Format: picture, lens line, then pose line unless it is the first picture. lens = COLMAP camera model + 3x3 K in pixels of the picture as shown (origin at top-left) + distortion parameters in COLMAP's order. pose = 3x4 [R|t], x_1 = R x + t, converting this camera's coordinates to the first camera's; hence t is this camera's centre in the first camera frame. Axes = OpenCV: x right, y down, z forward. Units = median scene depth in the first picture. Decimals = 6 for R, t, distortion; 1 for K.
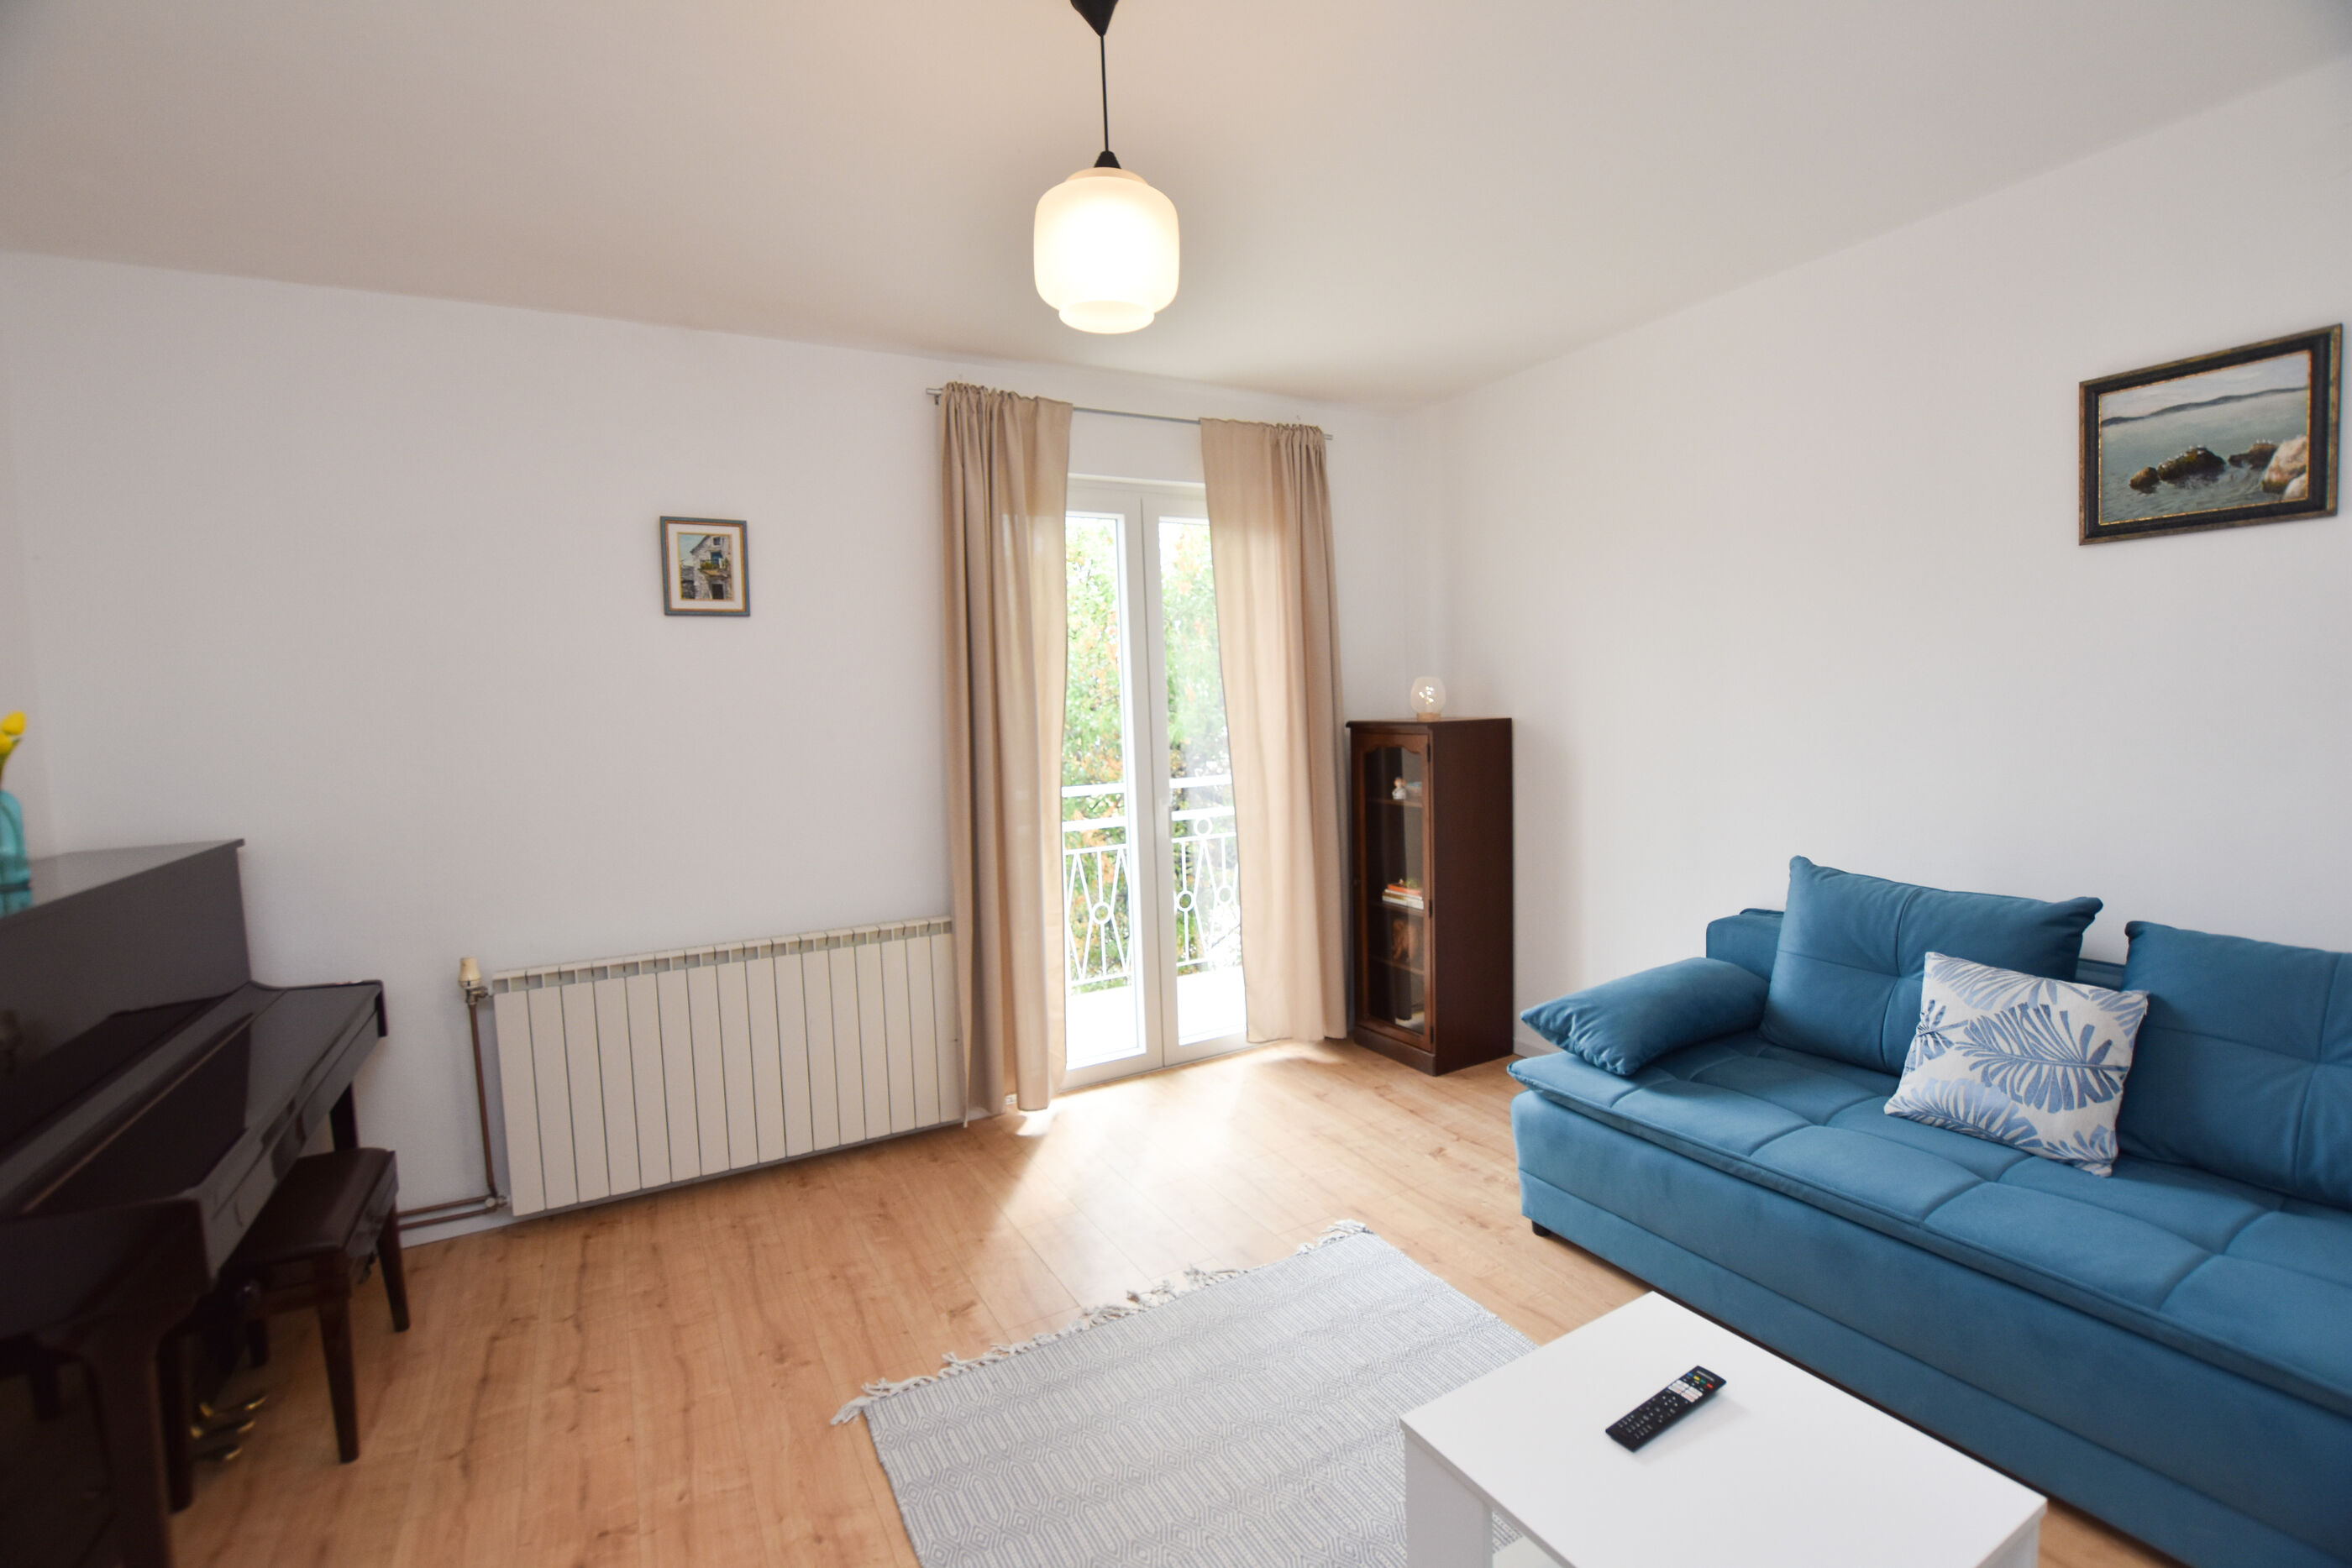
lens RADIAL K [[1033.6, 0, 1177.5], [0, 1033.6, 772.8], [0, 0, 1]] dist [-0.020448, 0.000789]
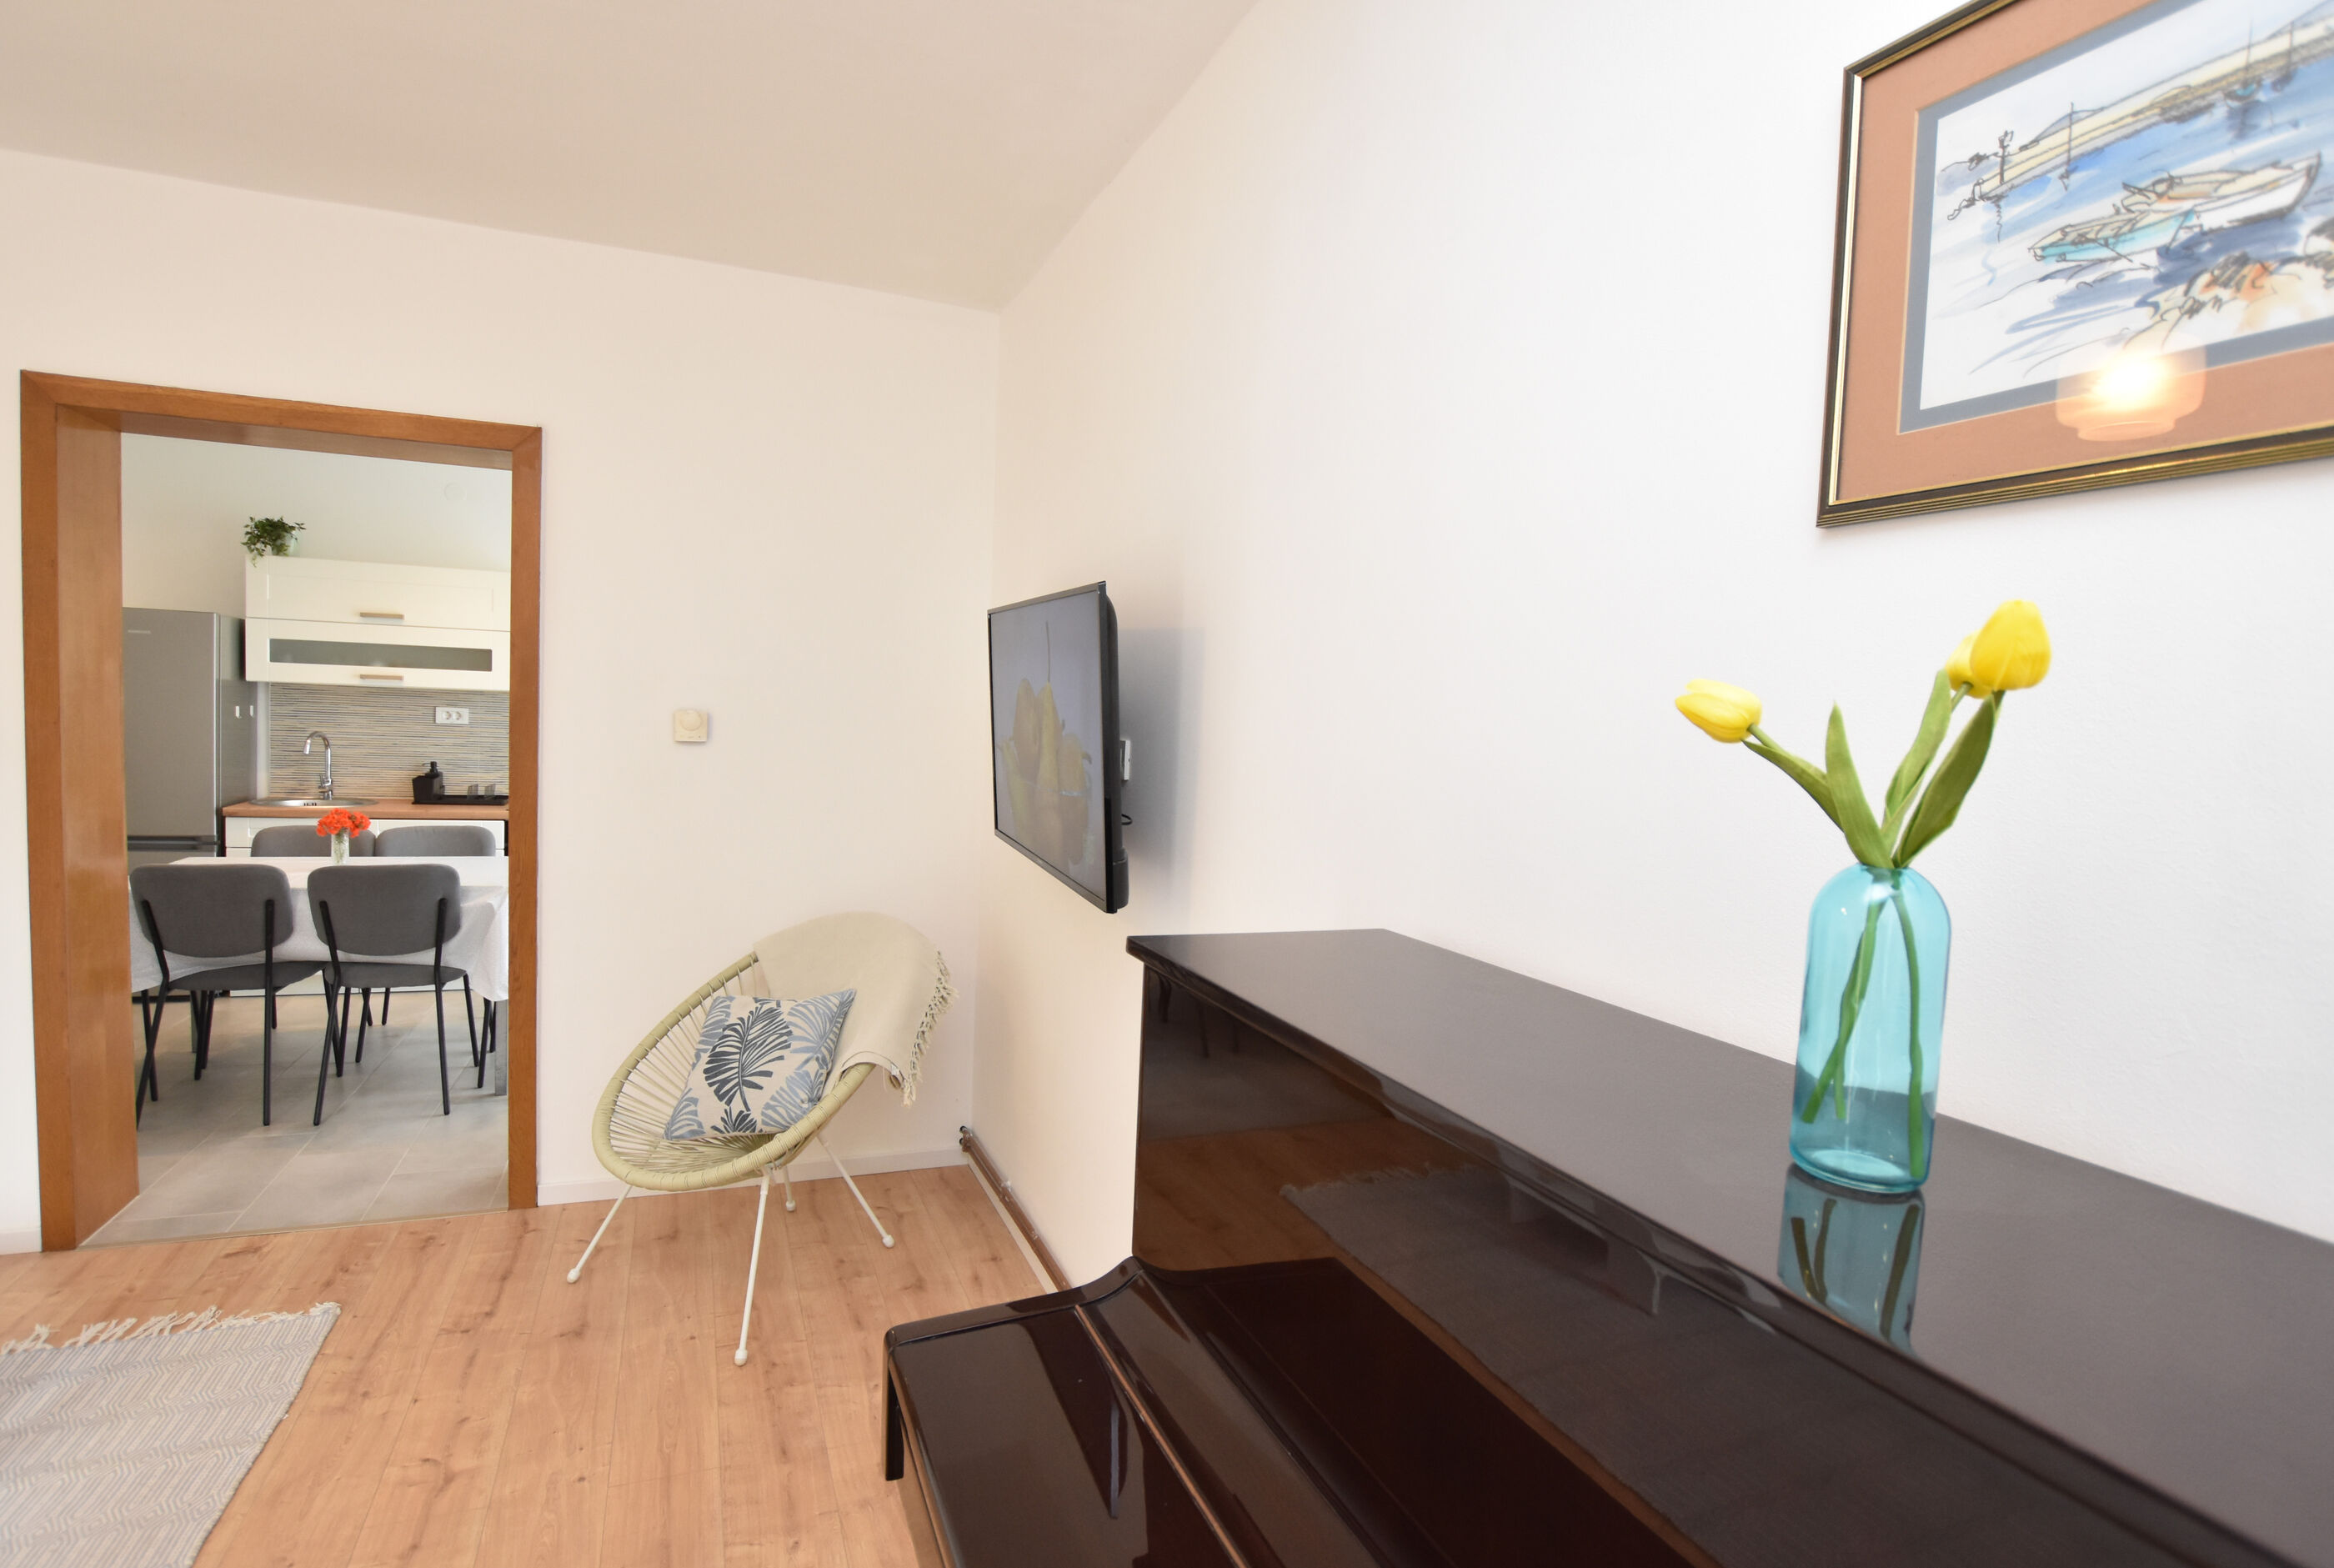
lens RADIAL K [[1136.9, 0, 1142.7], [0, 1136.9, 785.5], [0, 0, 1]] dist [-0.022962, -0.000289]
pose [[-0.990982, -0.013946, 0.133267, -0.763414], [0.002790, 0.992206, 0.124581, -0.037801], [-0.133966, 0.123829, -0.983219, 1.054995]]
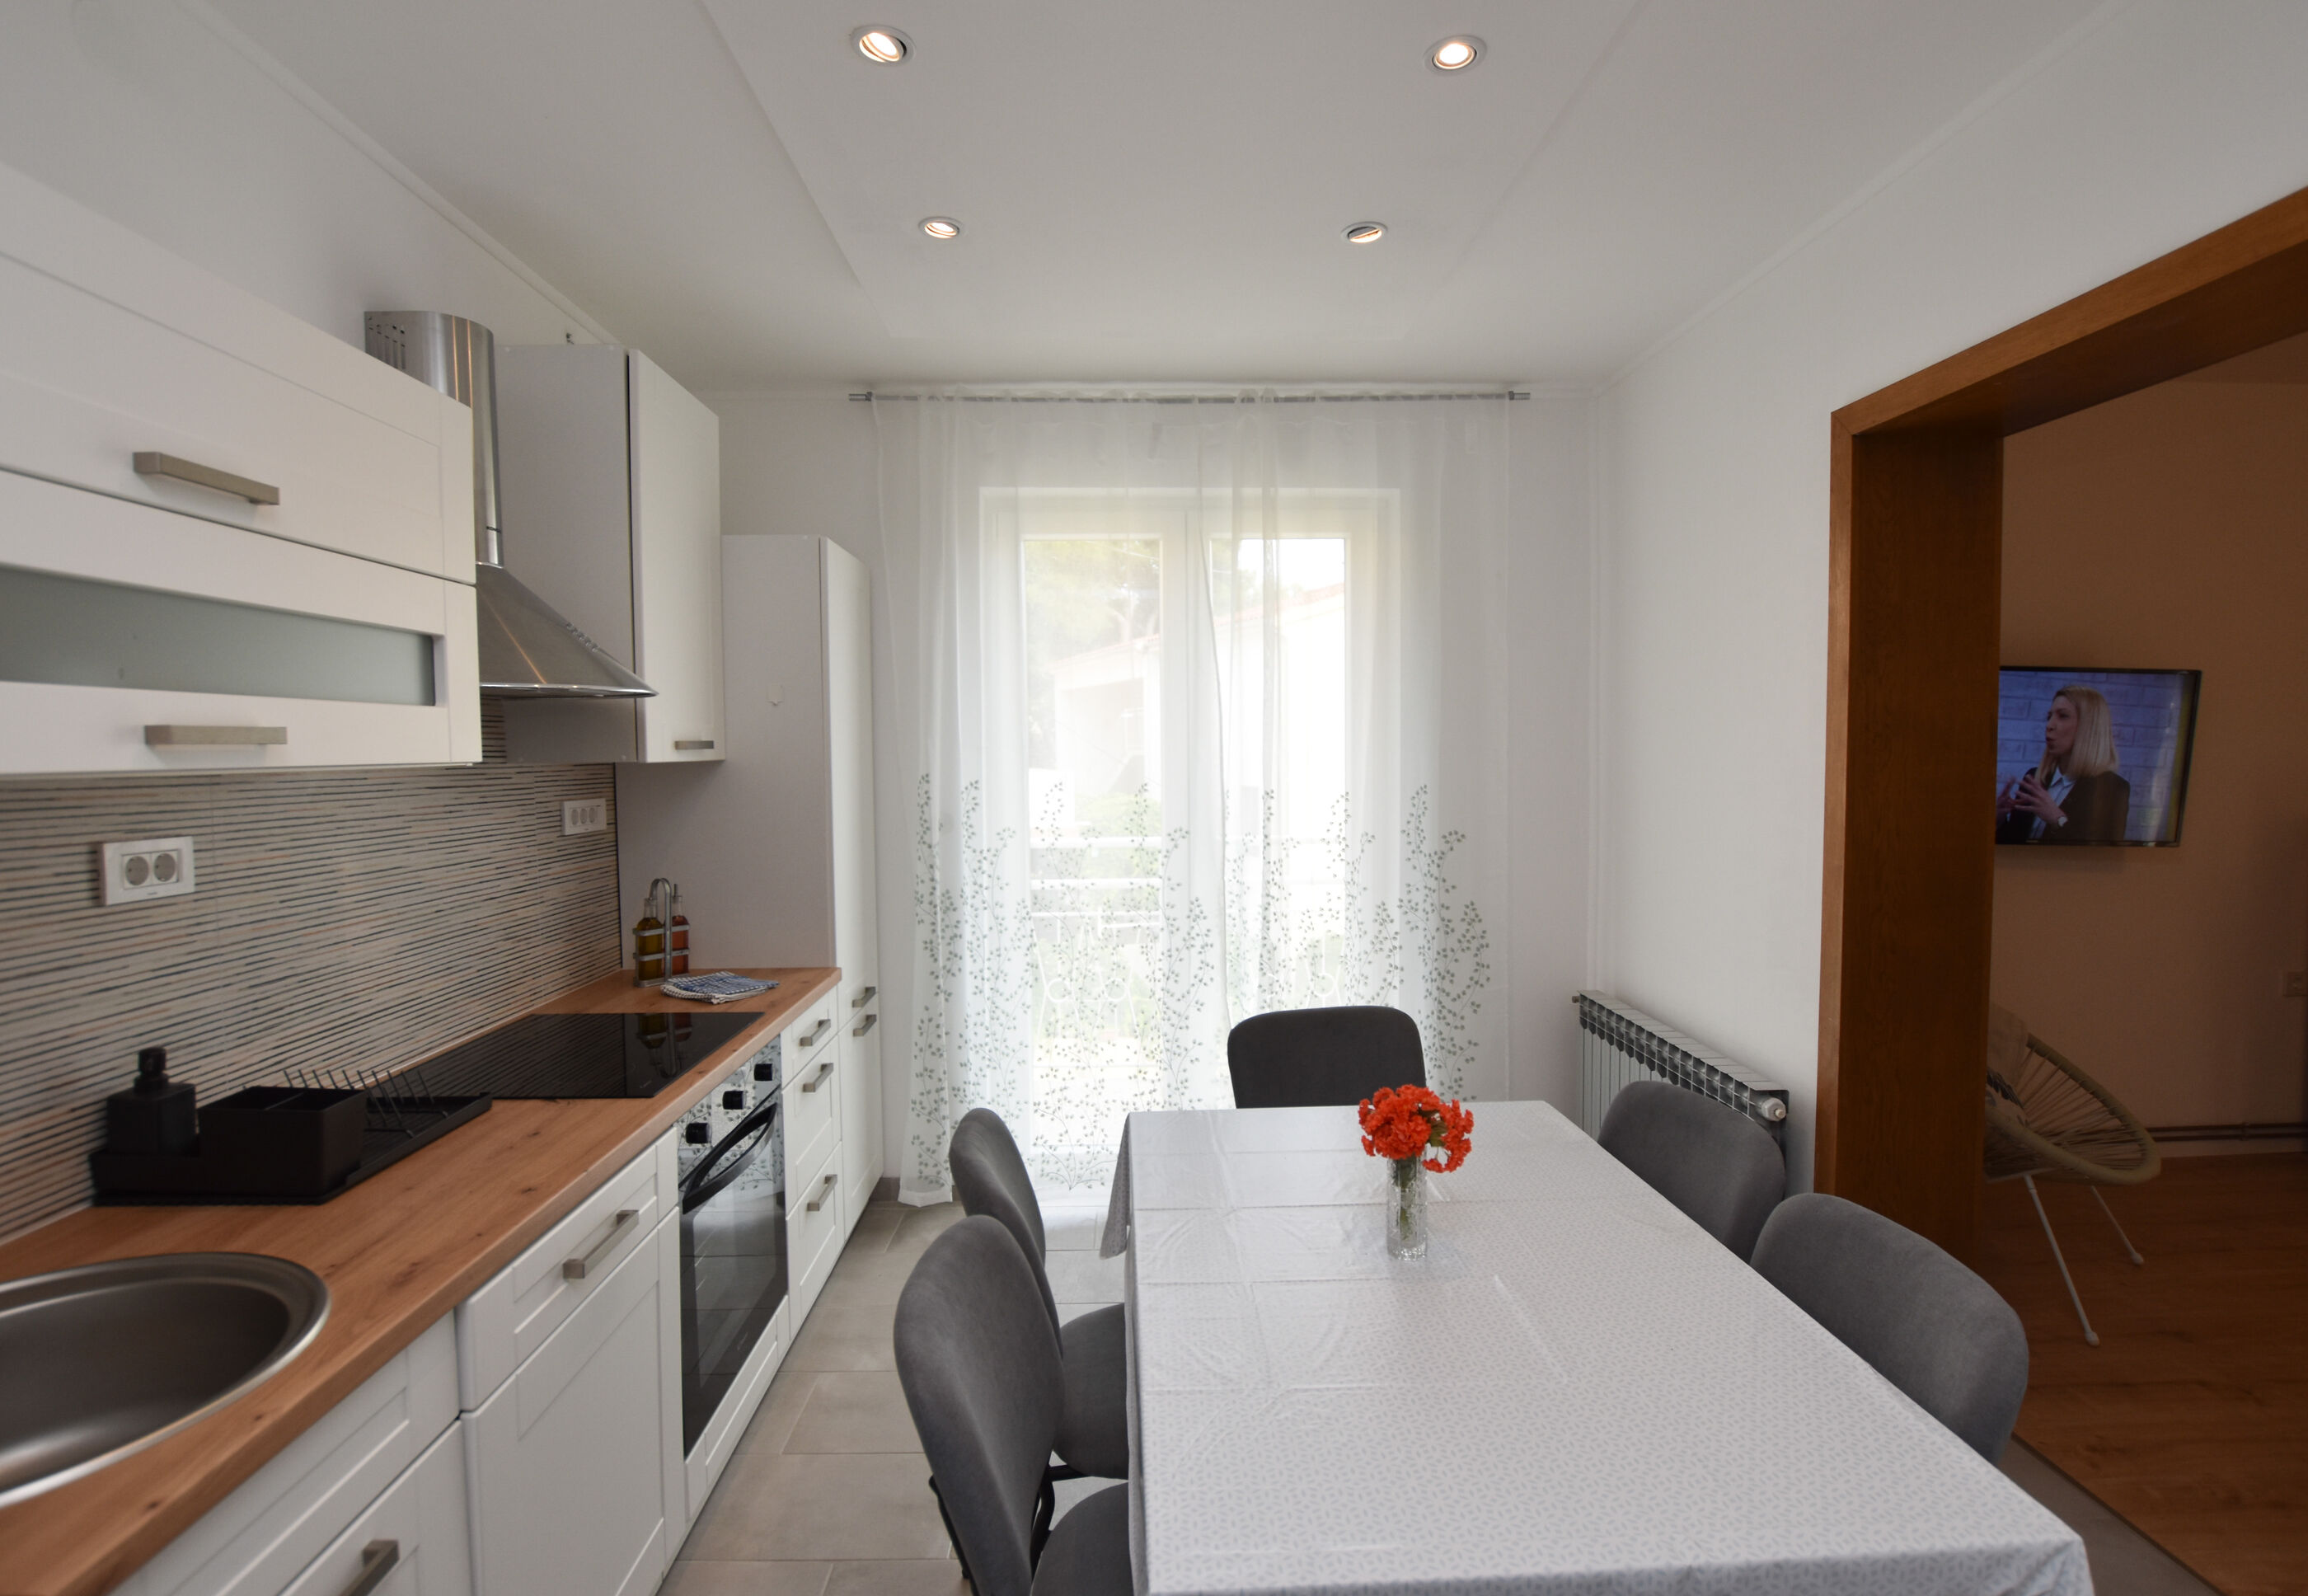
lens RADIAL K [[1098.7, 0, 1154.0], [0, 1098.7, 798.0], [0, 0, 1]] dist [-0.022277, 0.000744]
pose [[-0.460360, 0.081382, -0.883994, 1.275637], [-0.033368, 0.993499, 0.108840, -0.018190], [0.887105, 0.079603, -0.454652, -0.320615]]
